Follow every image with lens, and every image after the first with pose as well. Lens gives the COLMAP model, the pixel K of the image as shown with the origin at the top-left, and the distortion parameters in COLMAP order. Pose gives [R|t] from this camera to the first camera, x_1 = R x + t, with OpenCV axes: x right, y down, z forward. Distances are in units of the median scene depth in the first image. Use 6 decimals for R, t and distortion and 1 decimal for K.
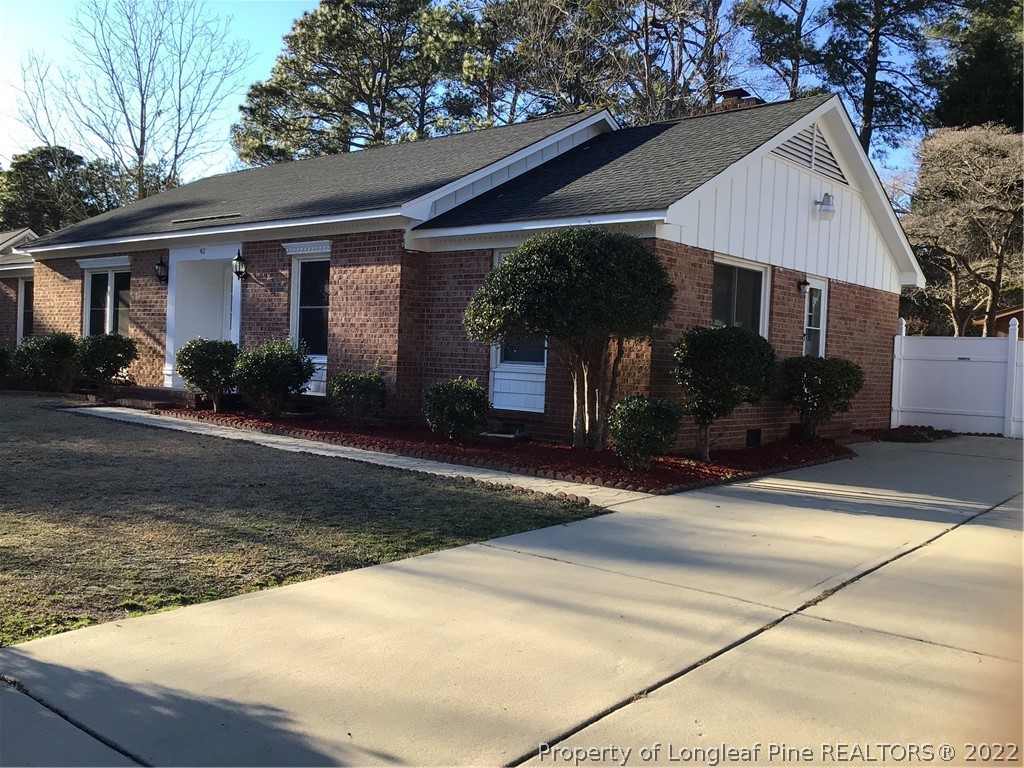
lens RADIAL K [[932.2, 0, 512.0], [0, 932.2, 384.0], [0, 0, 1]] dist [0.128018, -0.225446]
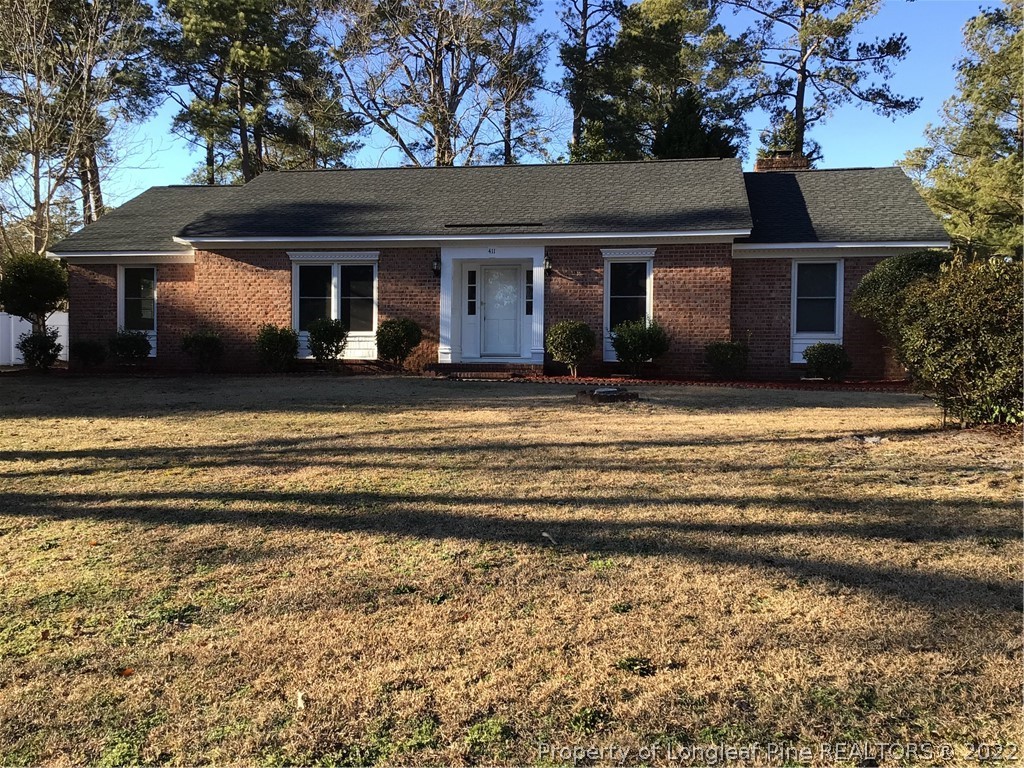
lens RADIAL K [[932.2, 0, 512.0], [0, 932.2, 384.0], [0, 0, 1]] dist [0.128018, -0.225446]
pose [[0.852503, -0.047301, 0.520577, -1.039886], [0.039972, 0.998880, 0.025302, 0.002622], [-0.521191, -0.000761, 0.853440, -0.058777]]
